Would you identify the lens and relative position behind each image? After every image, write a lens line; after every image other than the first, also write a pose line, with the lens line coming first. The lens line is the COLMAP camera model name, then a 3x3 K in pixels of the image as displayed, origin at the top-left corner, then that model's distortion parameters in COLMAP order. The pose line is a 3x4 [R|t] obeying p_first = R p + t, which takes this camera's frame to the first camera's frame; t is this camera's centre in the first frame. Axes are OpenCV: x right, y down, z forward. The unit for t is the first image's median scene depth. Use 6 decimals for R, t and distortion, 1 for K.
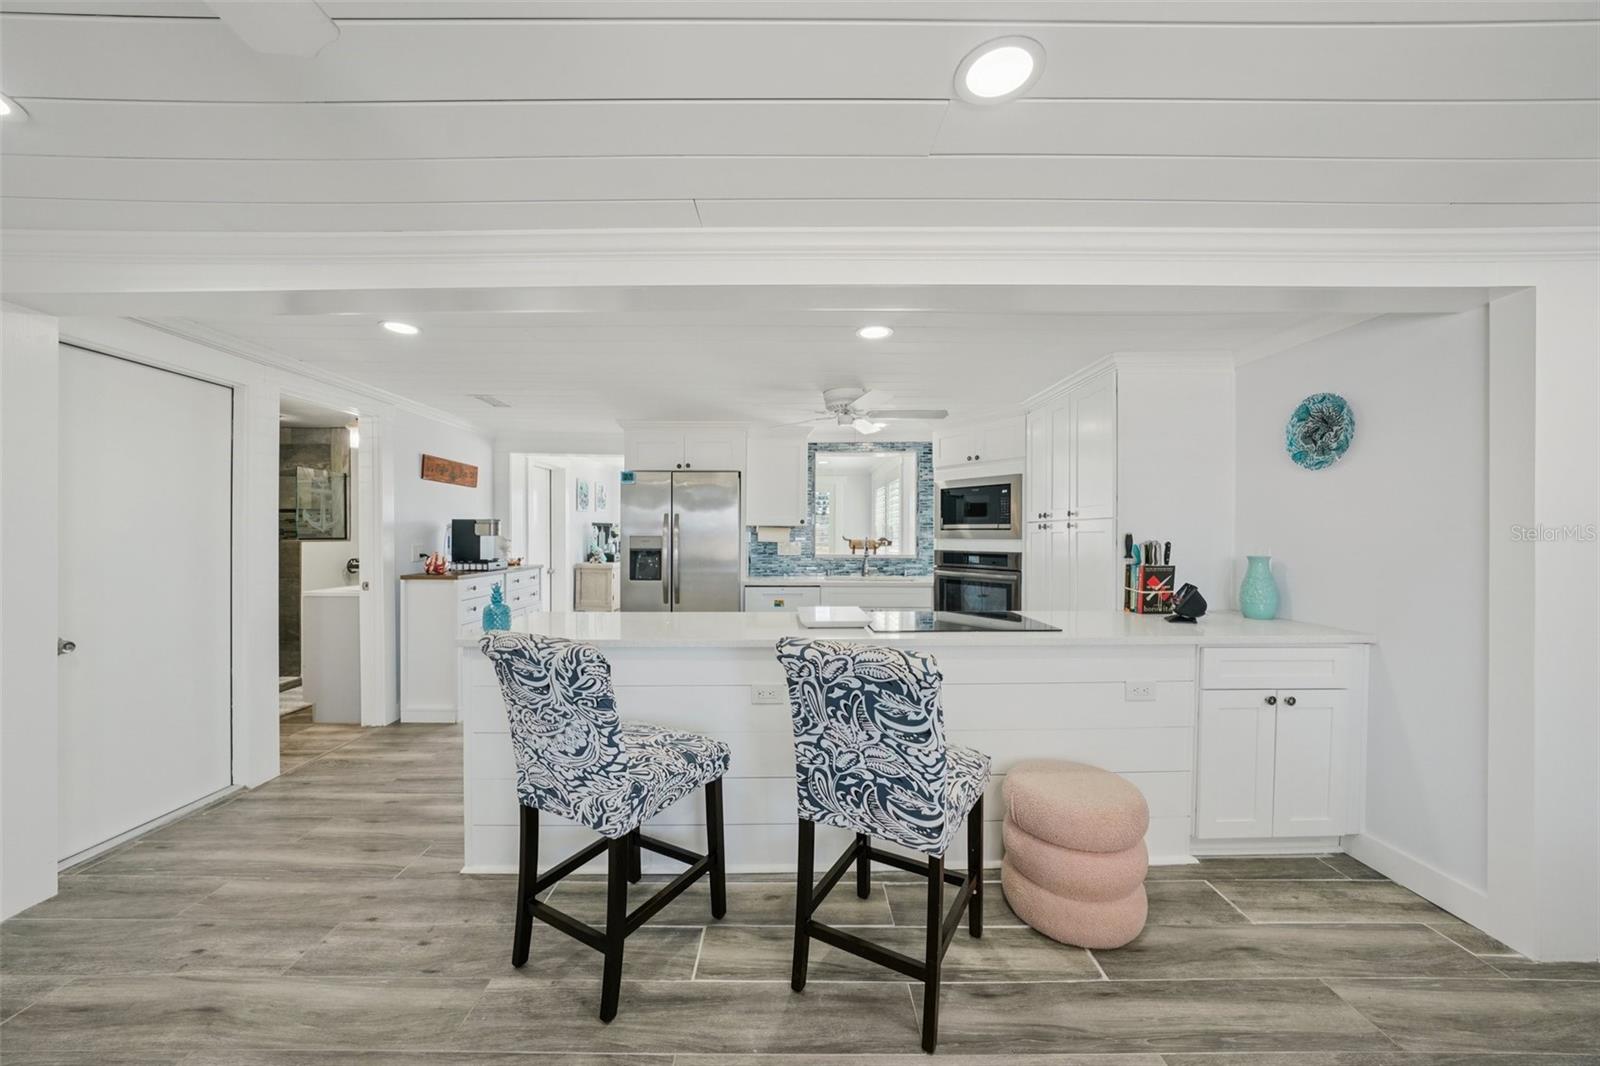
lens RADIAL K [[570.3, 0, 792.8], [0, 570.3, 533.7], [0, 0, 1]] dist [-0.028118, 0.006751]
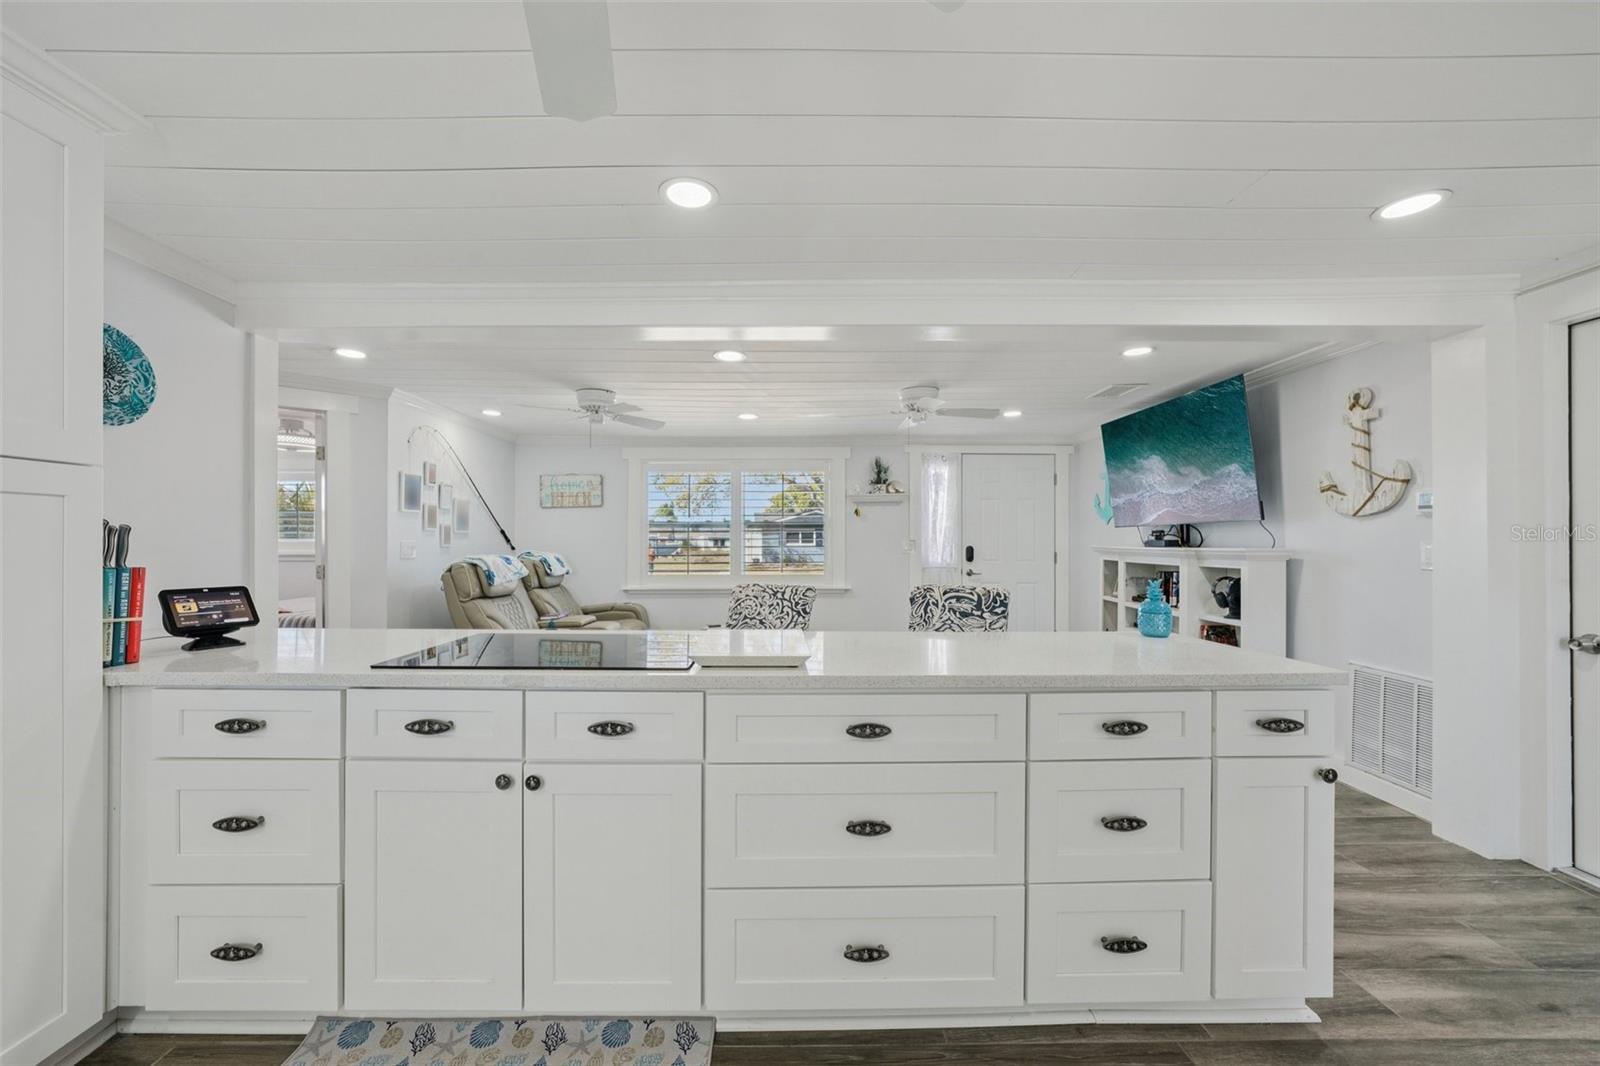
lens RADIAL K [[603.4, 0, 790.1], [0, 603.4, 538.8], [0, 0, 1]] dist [-0.023968, 0.007009]
pose [[-0.999976, -0.006117, 0.003148, 0.024129], [-0.006130, 0.999973, -0.004118, 0.028820], [-0.003123, -0.004137, -0.999987, 1.539849]]
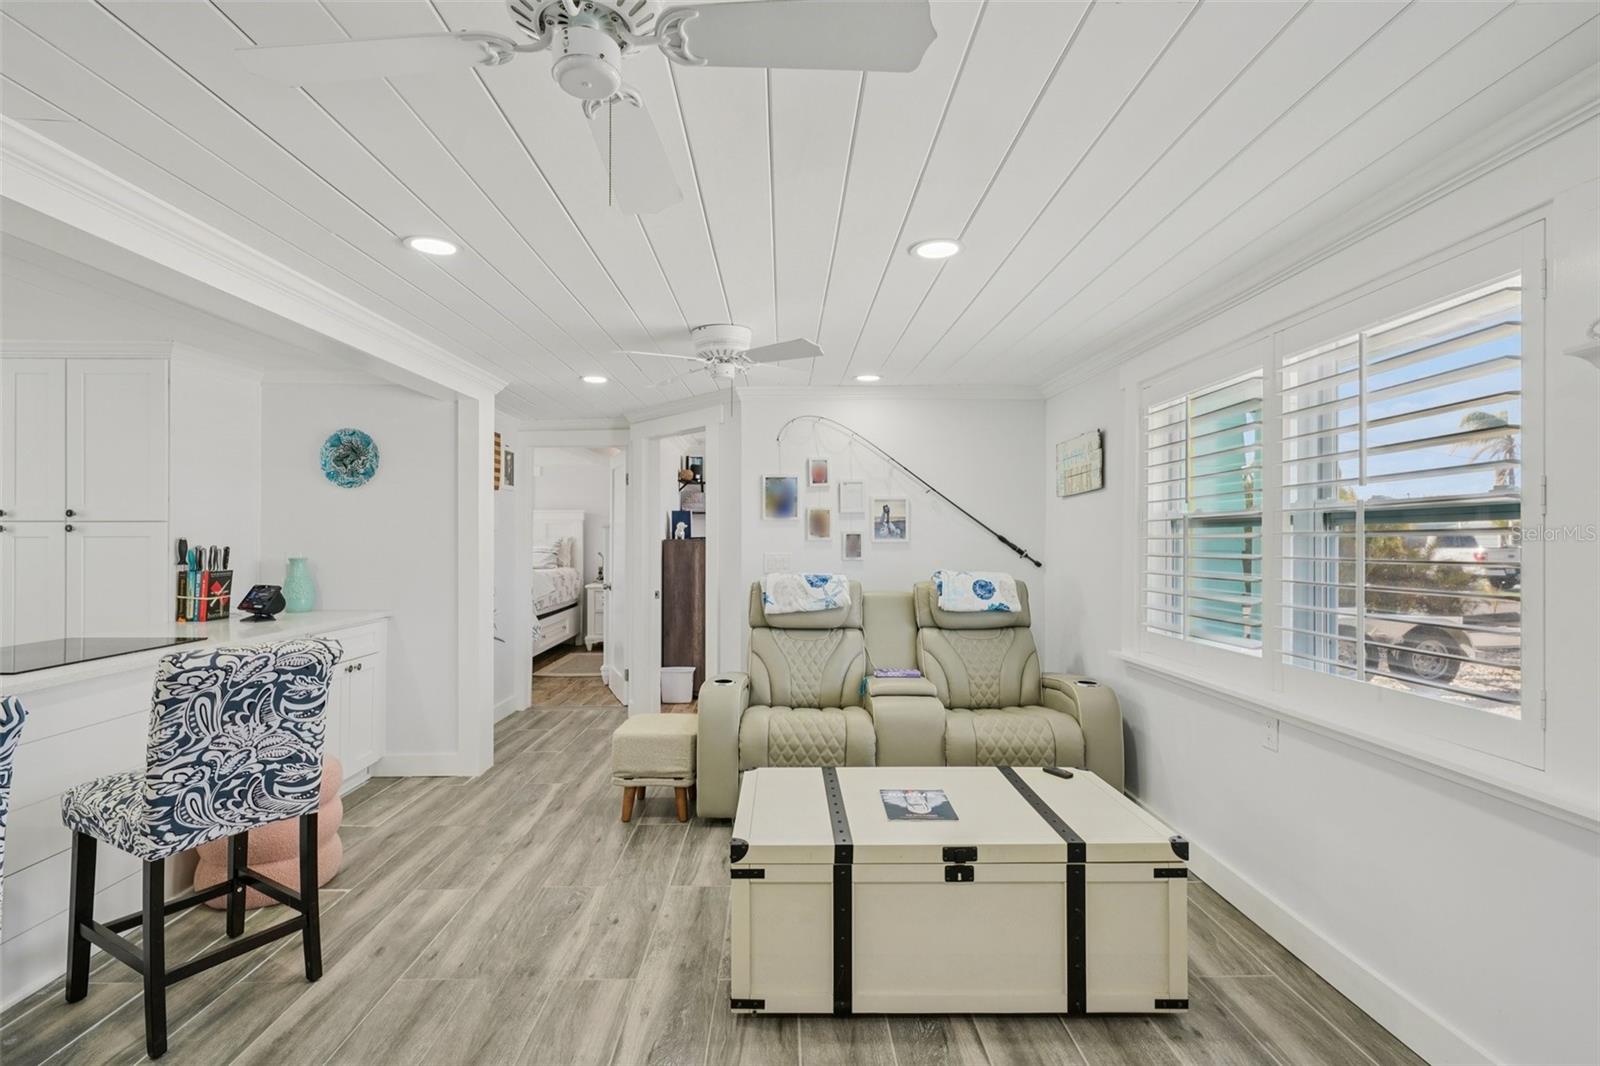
lens RADIAL K [[760.8, 0, 788.5], [0, 760.8, 534.4], [0, 0, 1]] dist [0.001323, 0.001717]
pose [[-0.005247, 0.001599, 0.999985, -0.696117], [0.000385, 0.999999, -0.001597, -0.004641], [-0.999986, 0.000376, -0.005248, 0.006317]]
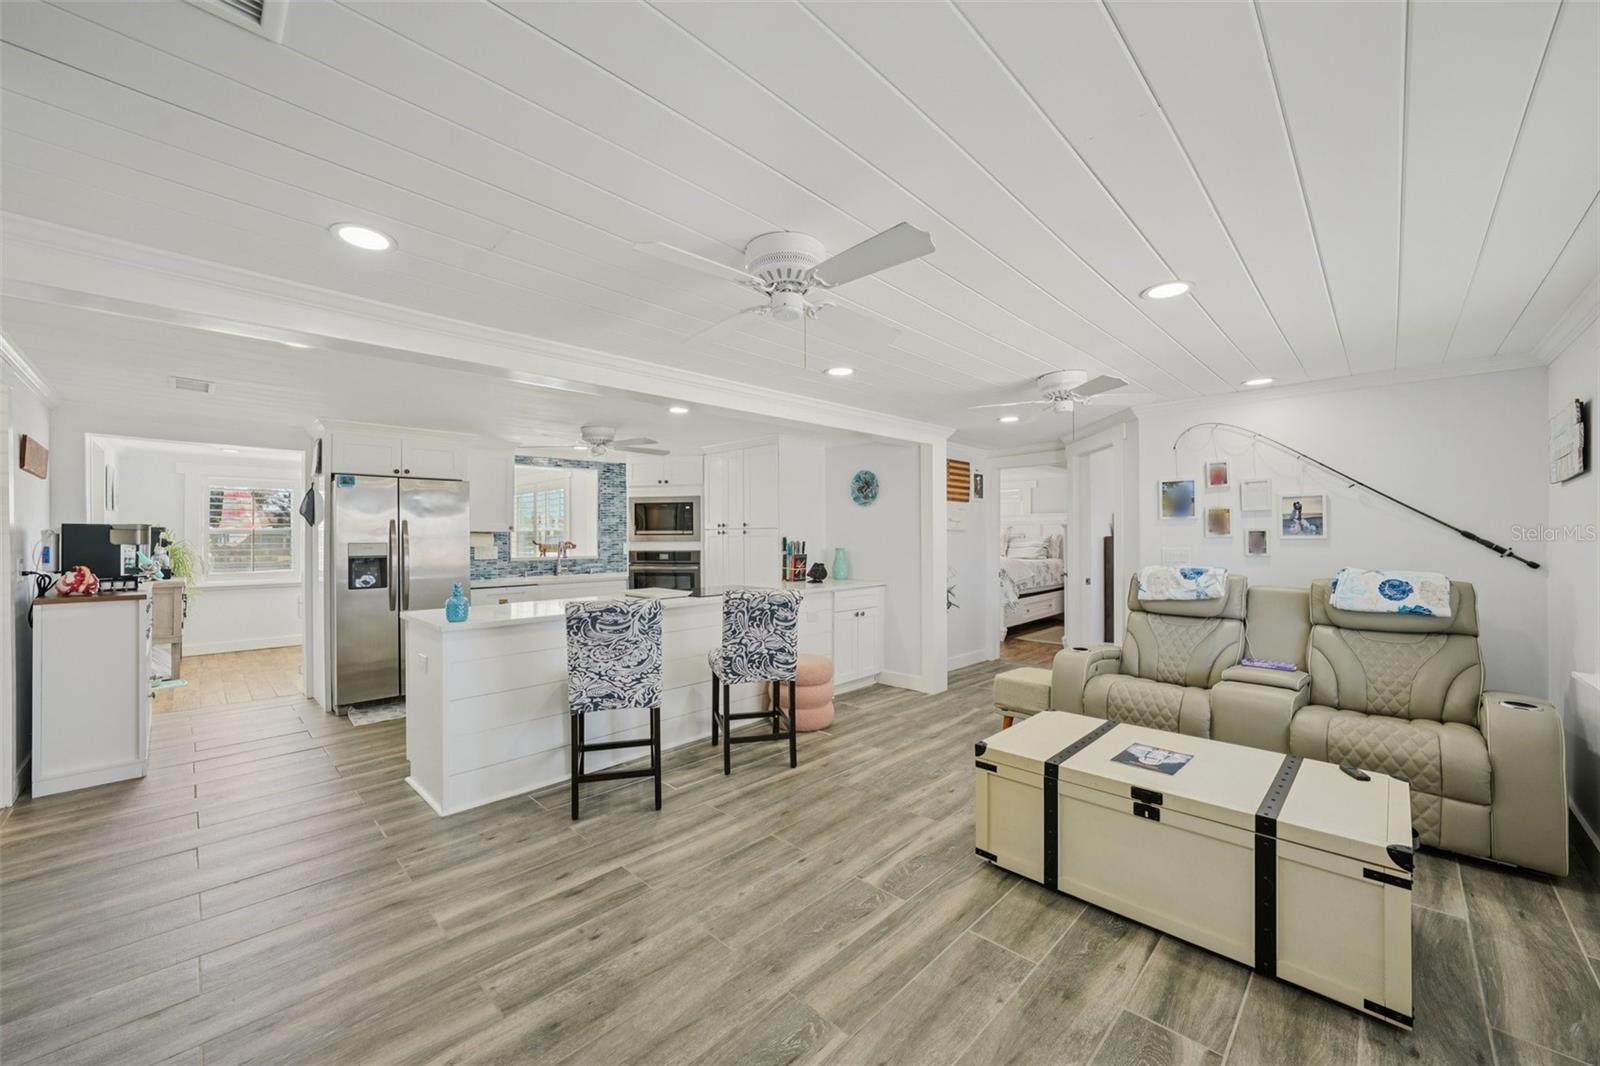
lens RADIAL K [[607.5, 0, 792.8], [0, 607.5, 533.4], [0, 0, 1]] dist [-0.021173, 0.006105]
pose [[0.708172, -0.003193, 0.706033, -0.754592], [0.007162, 0.999971, -0.002661, -0.006392], [-0.706004, 0.006941, 0.708174, -0.374207]]
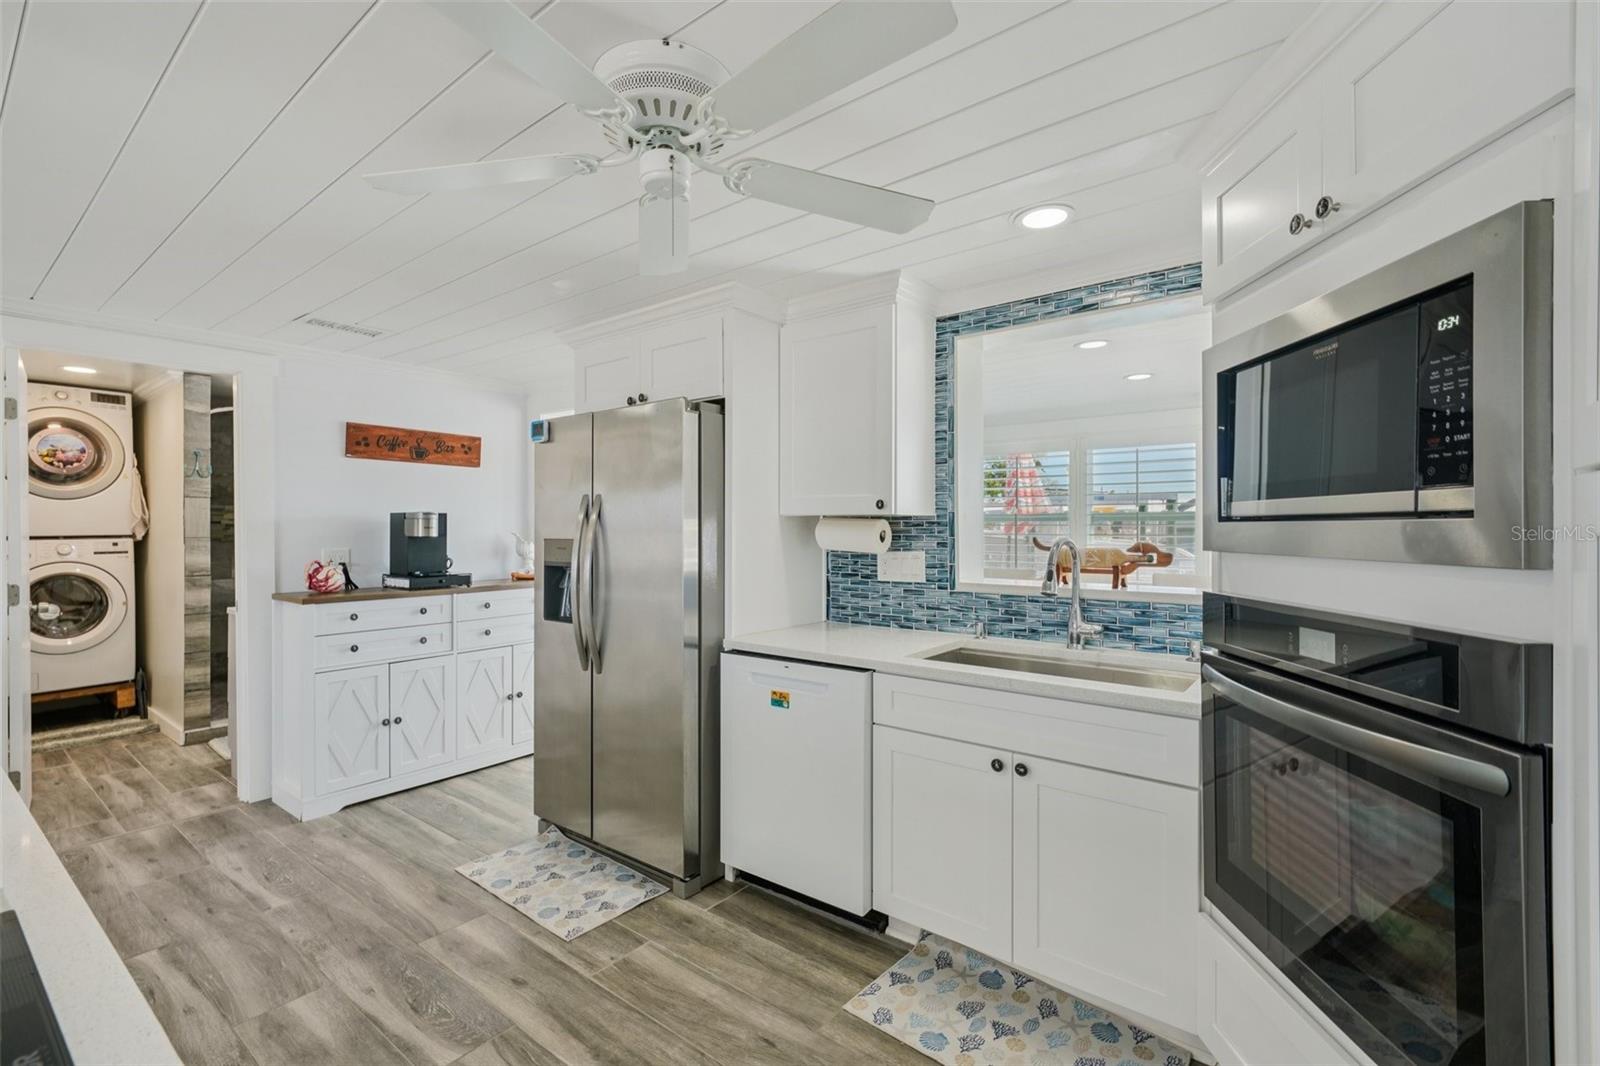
lens RADIAL K [[714.0, 0, 789.8], [0, 714.0, 526.8], [0, 0, 1]] dist [-0.003087, 0.000599]
pose [[0.780031, -0.005342, -0.625718, 0.520113], [0.003819, 0.999986, -0.003777, -0.005316], [0.625730, 0.000556, 0.780040, 0.987663]]
